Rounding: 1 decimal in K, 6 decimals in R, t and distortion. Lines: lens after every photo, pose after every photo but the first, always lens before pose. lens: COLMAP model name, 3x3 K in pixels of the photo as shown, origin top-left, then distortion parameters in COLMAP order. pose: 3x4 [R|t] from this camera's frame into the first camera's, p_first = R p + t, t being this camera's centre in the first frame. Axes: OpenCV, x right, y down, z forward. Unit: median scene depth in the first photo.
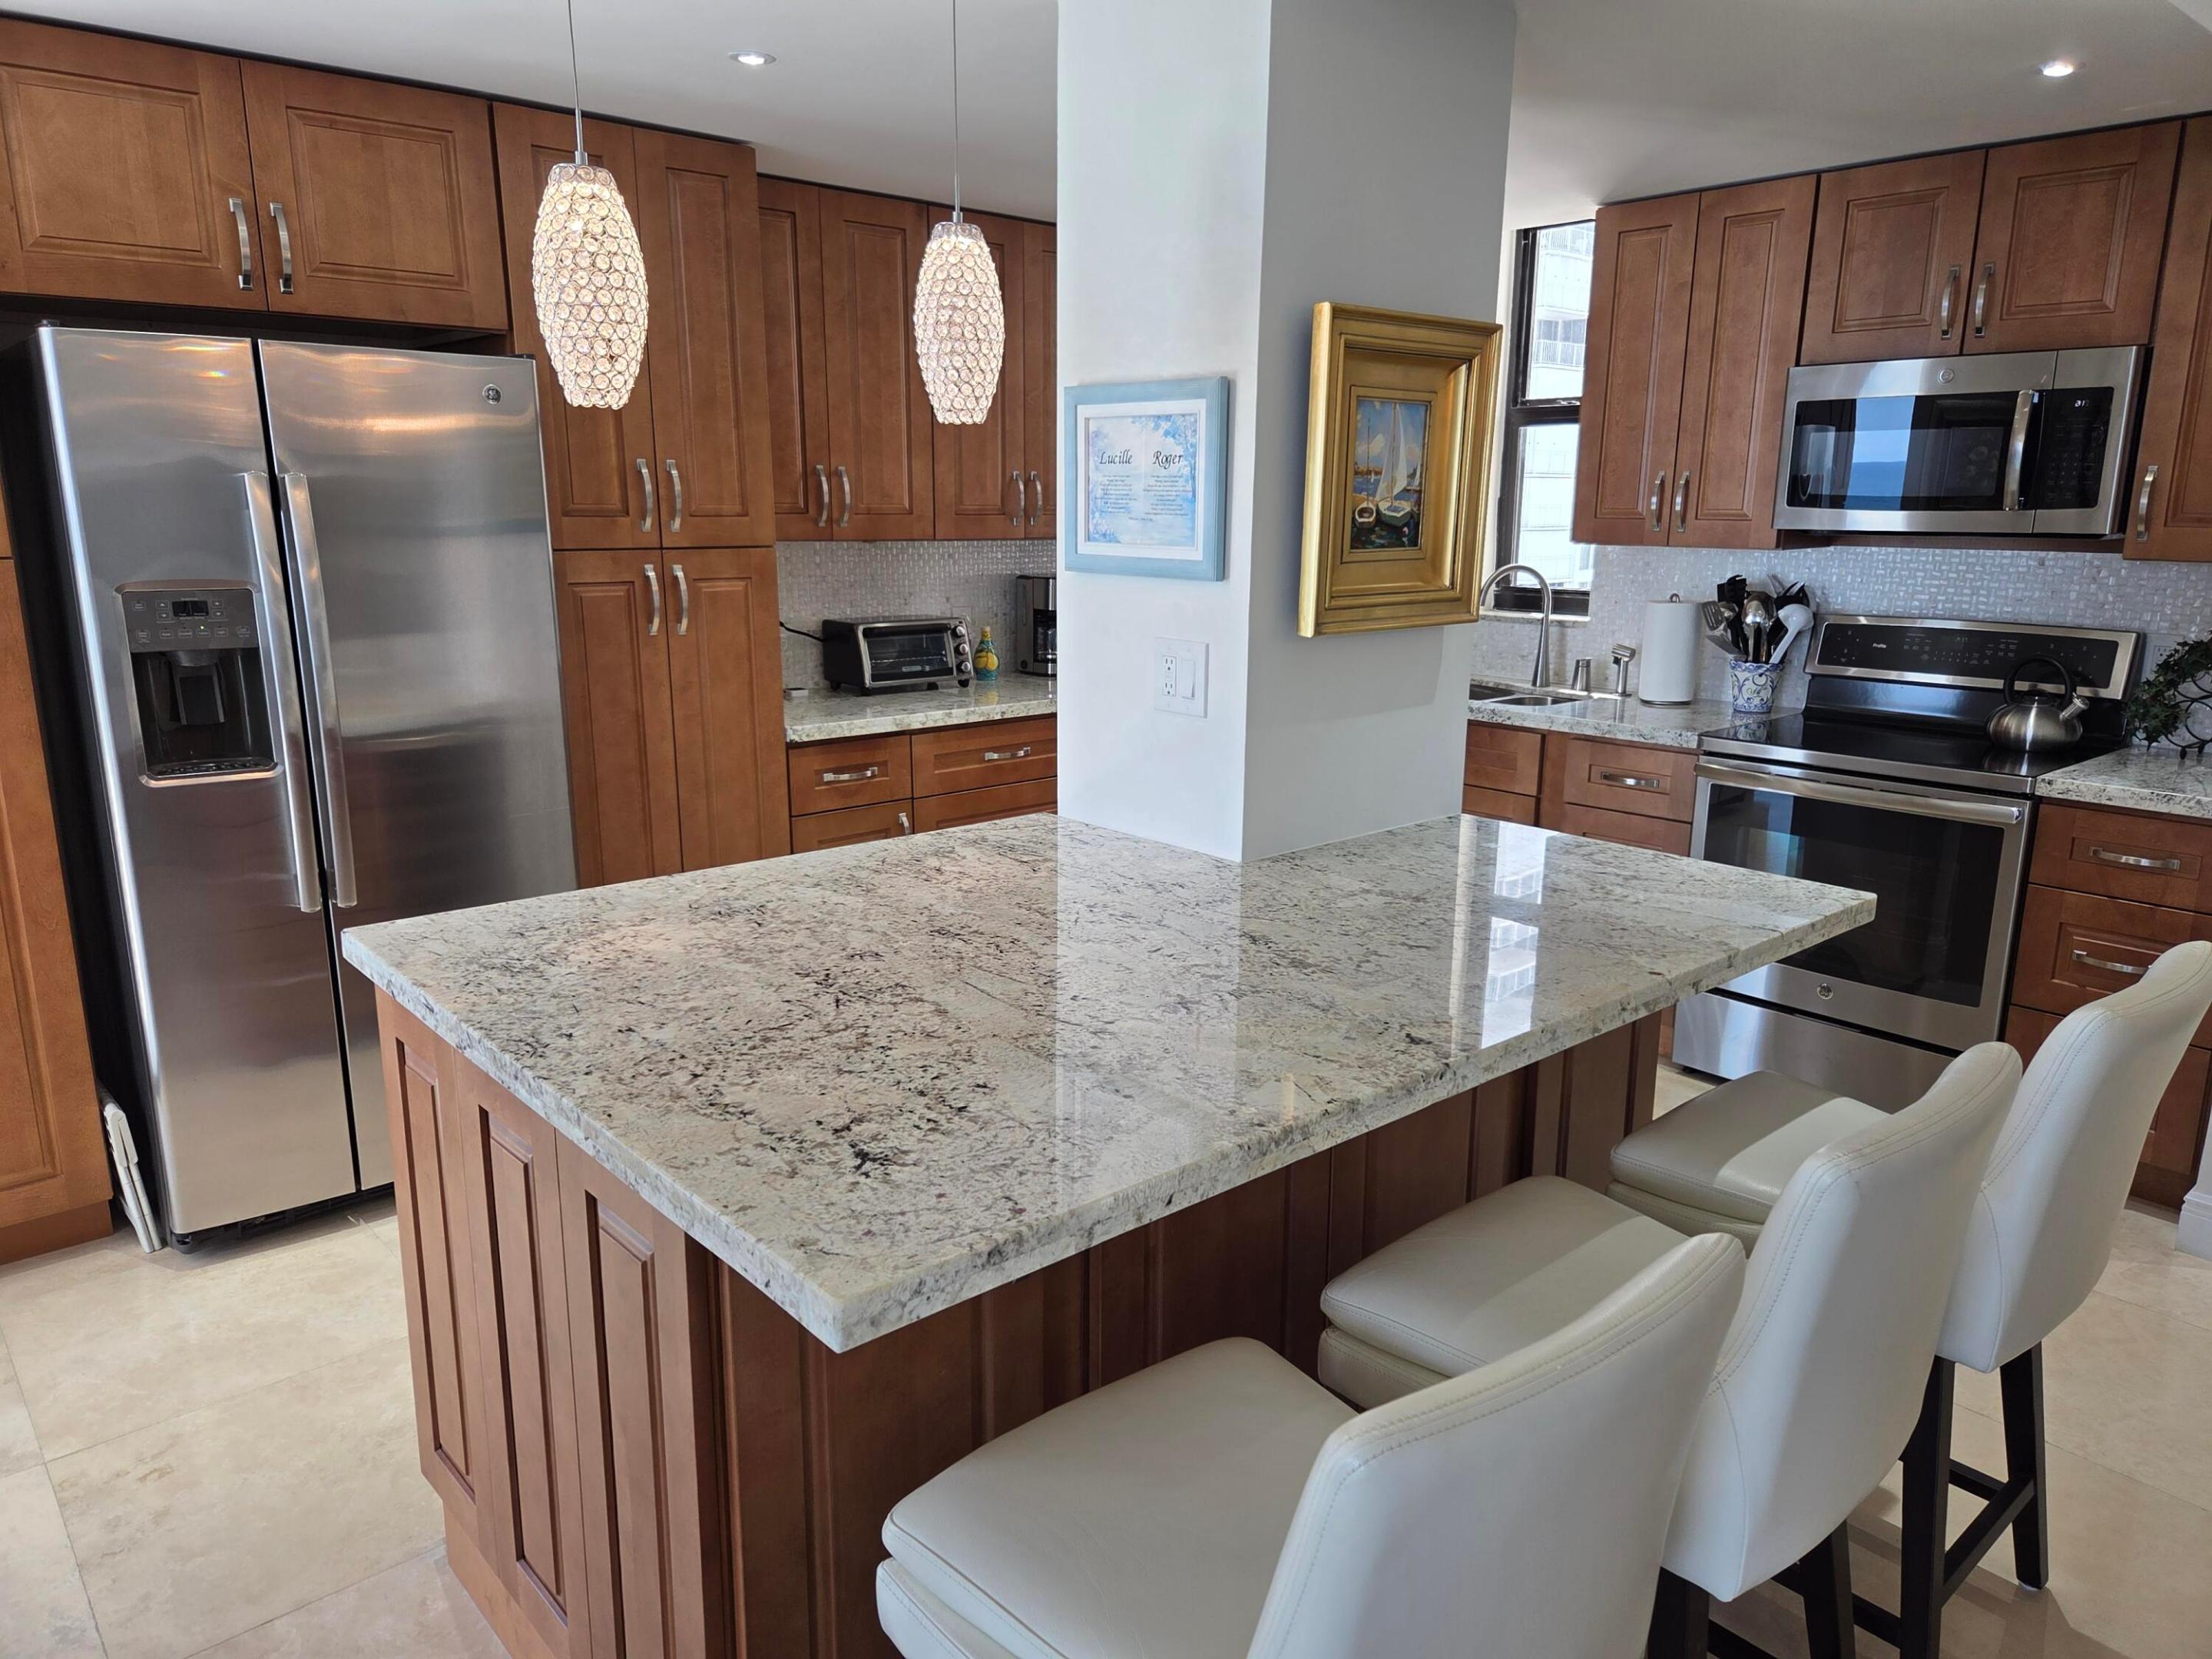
lens RADIAL K [[1480.2, 0, 1118.7], [0, 1480.2, 843.6], [0, 0, 1]] dist [0.065395, -0.048501]
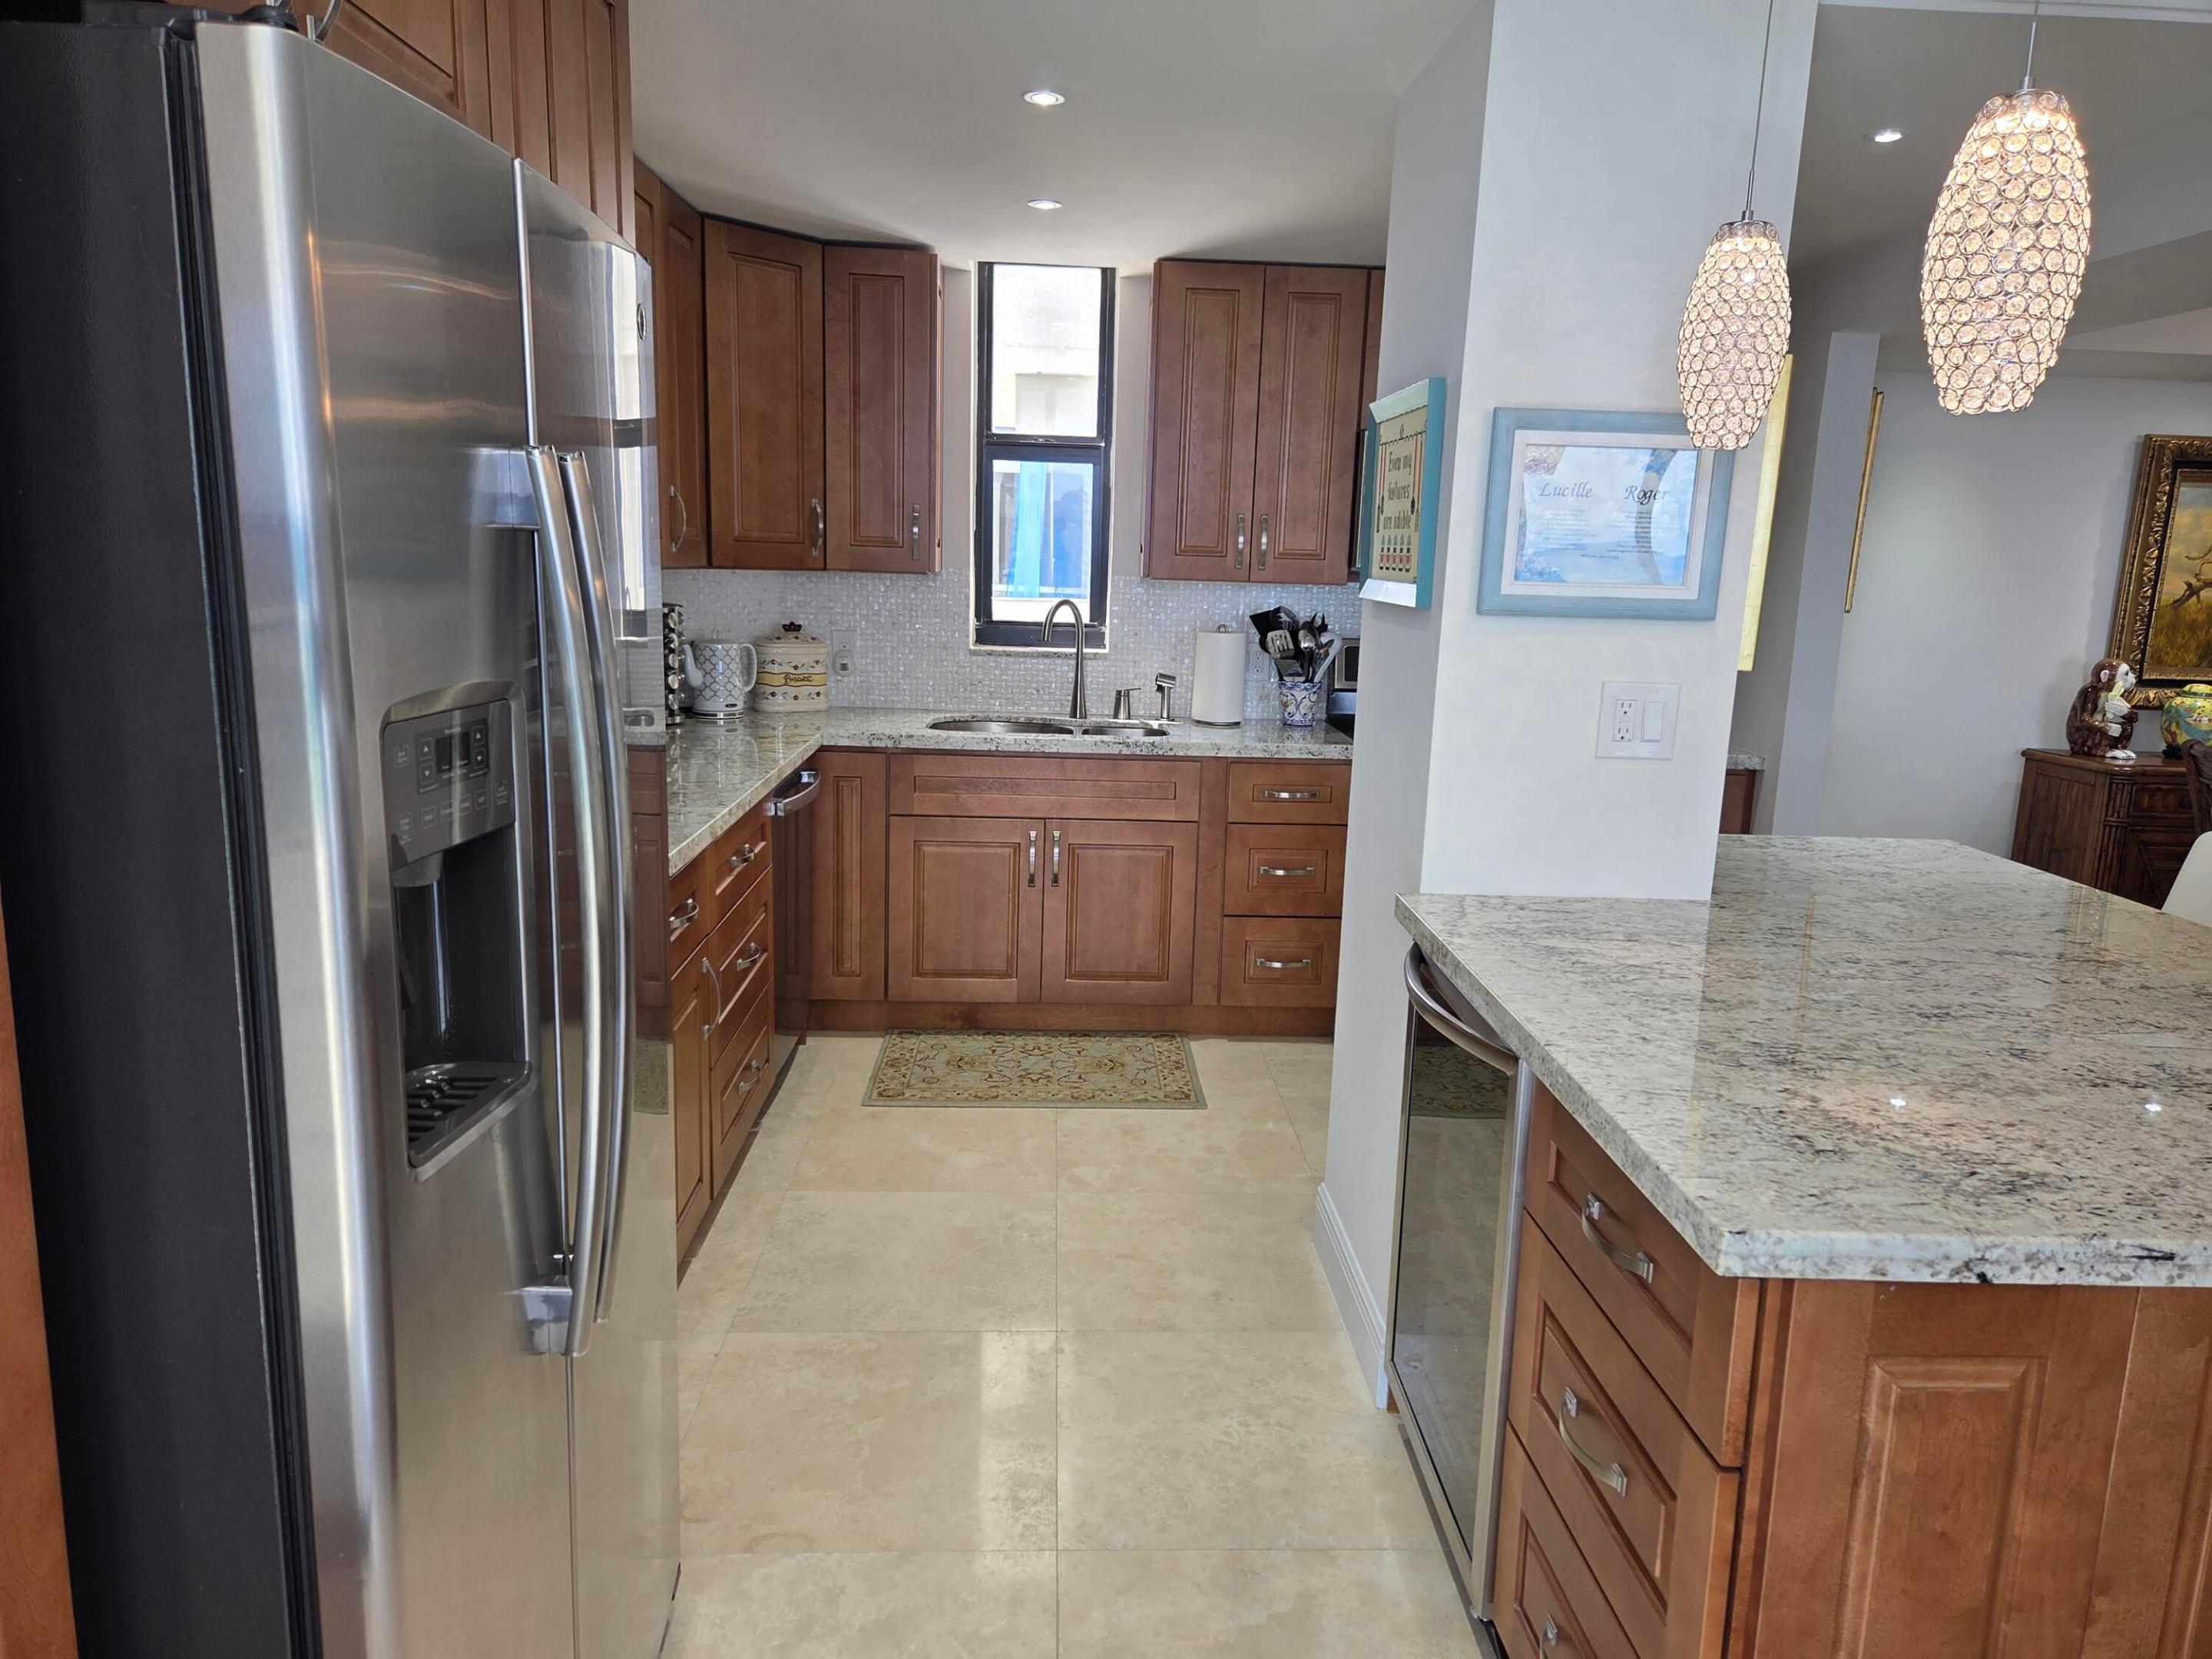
lens RADIAL K [[1480.2, 0, 1127.7], [0, 1480.2, 825.1], [0, 0, 1]] dist [0.065395, -0.048501]
pose [[0.630526, -0.129054, 0.765364, -0.652768], [0.150524, 0.987691, 0.042536, -0.097946], [-0.761432, 0.088385, 0.642191, 0.457449]]
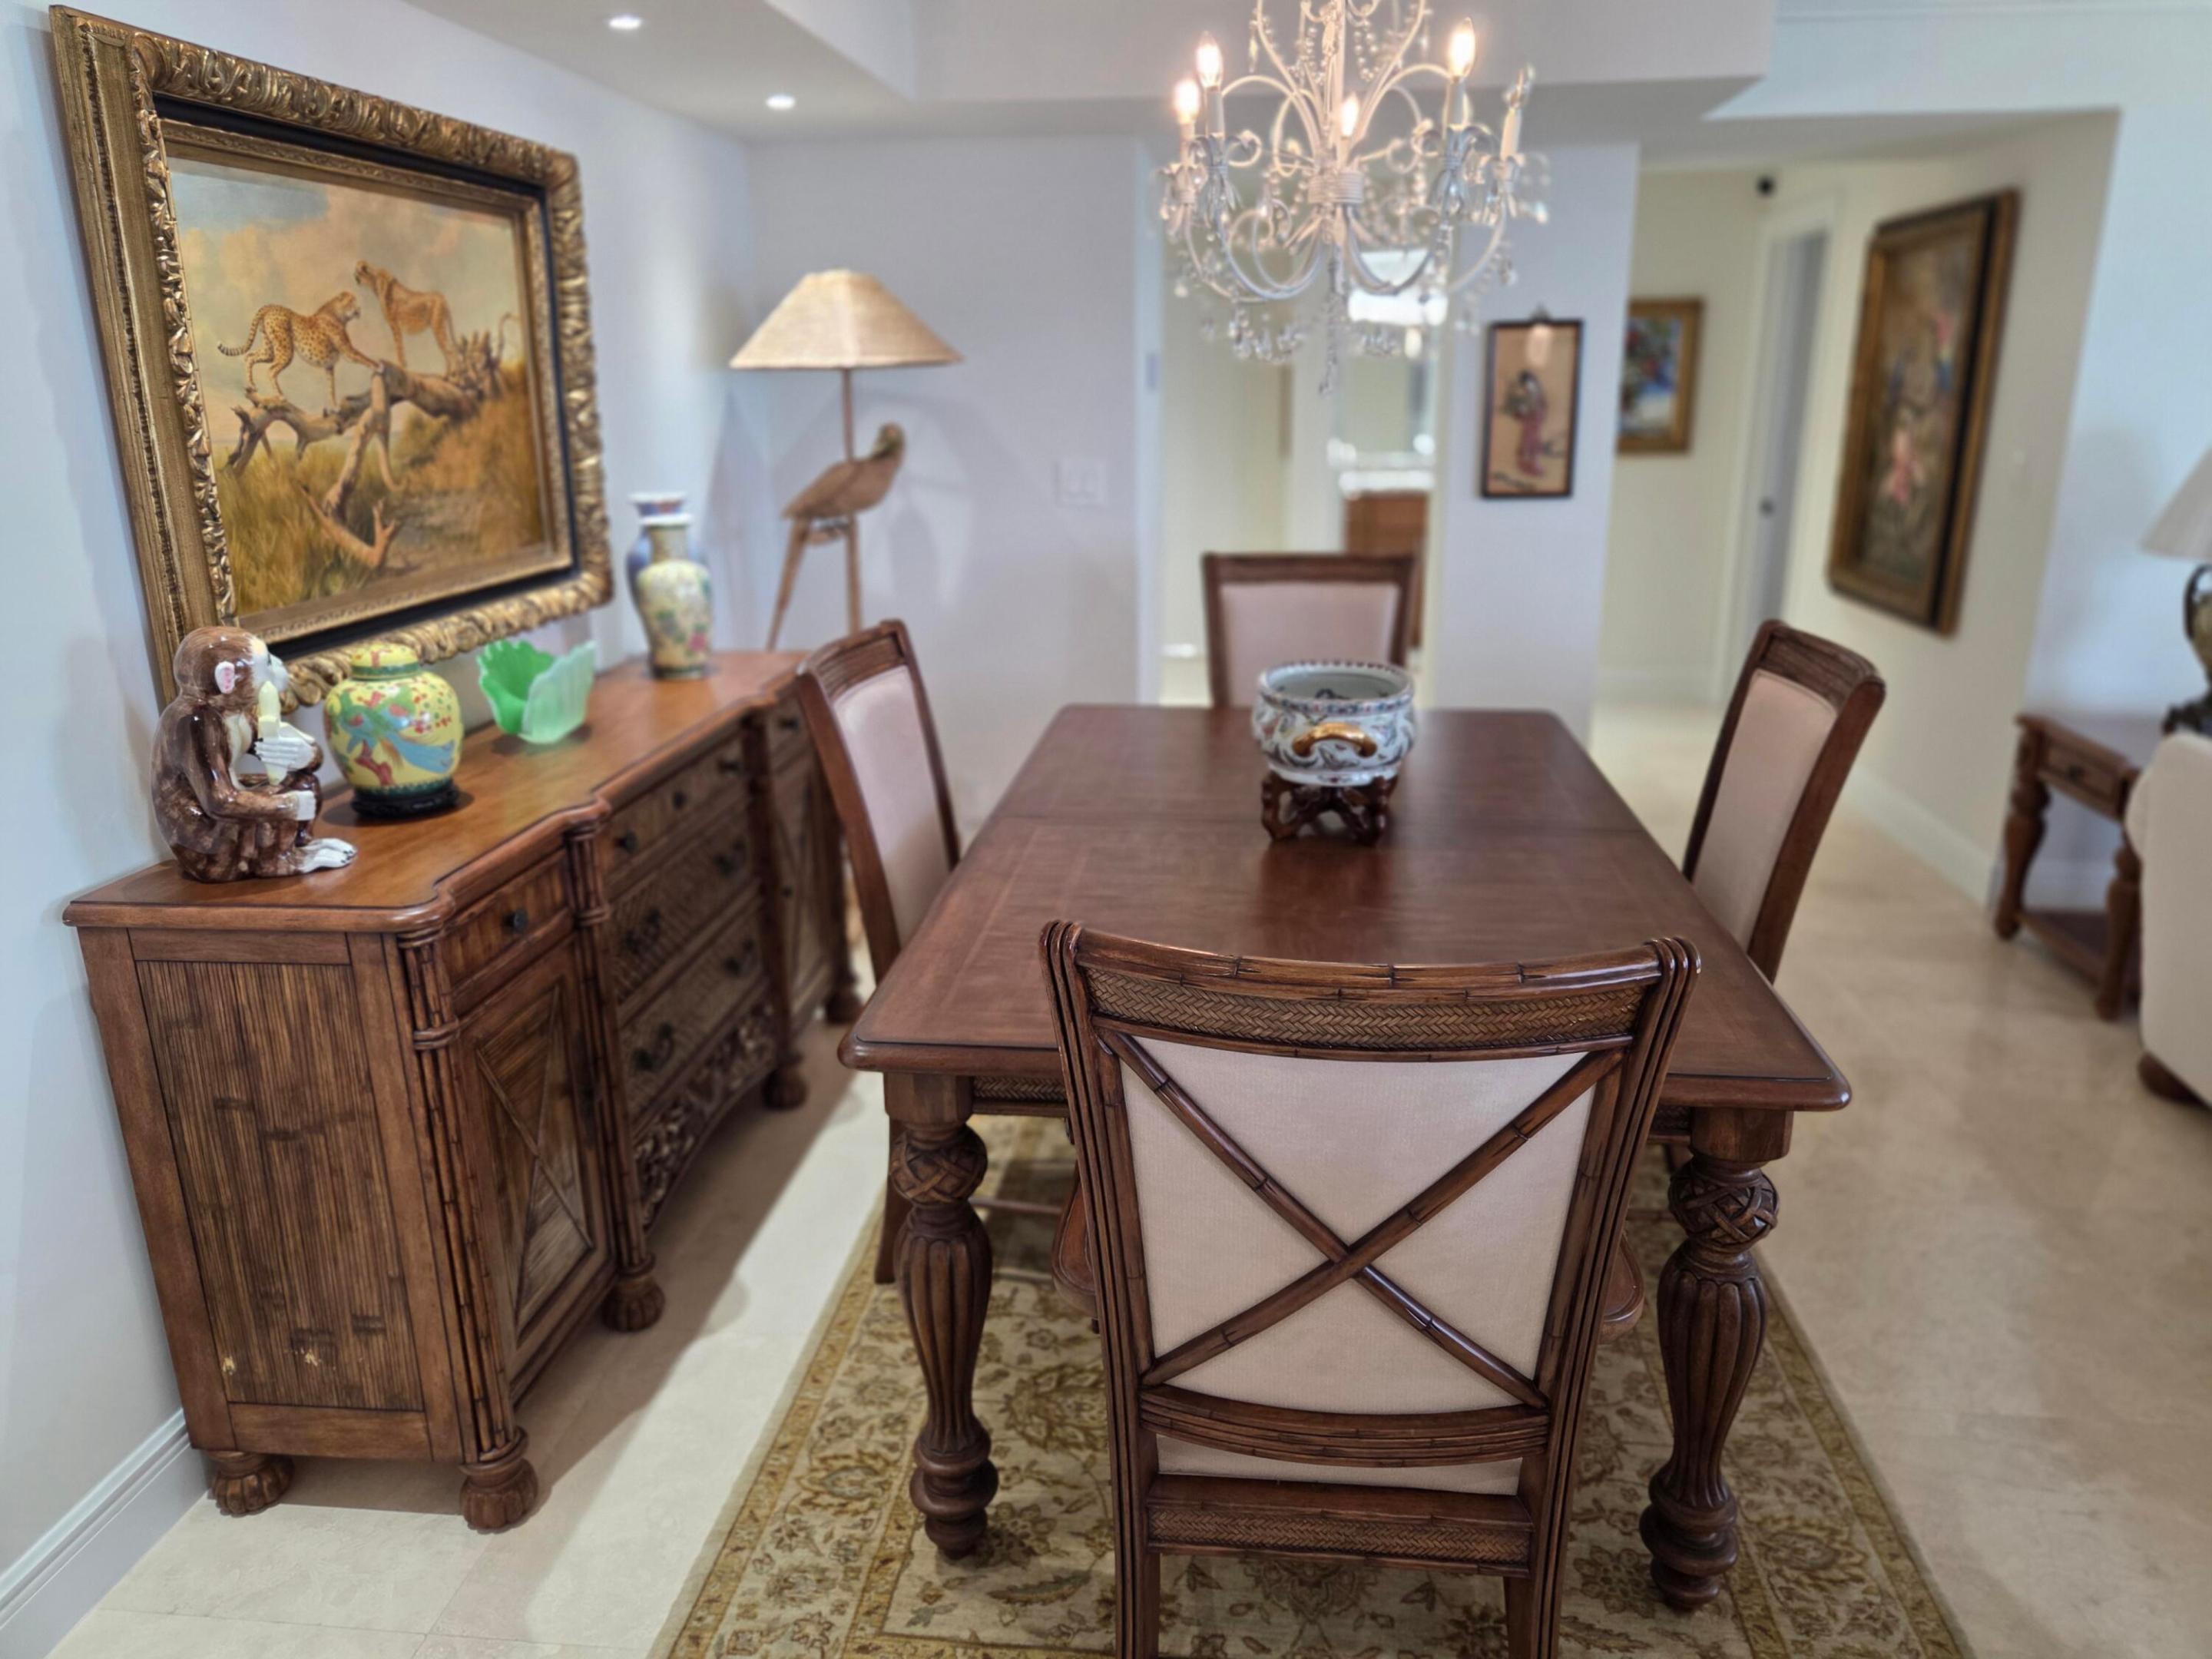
lens RADIAL K [[1480.2, 0, 1112.7], [0, 1480.2, 800.6], [0, 0, 1]] dist [0.065395, -0.048501]
pose [[-0.663707, -0.212420, 0.717197, 0.400032], [0.174991, 0.888125, 0.424985, -0.170031], [-0.727236, 0.407568, -0.552283, 0.734651]]
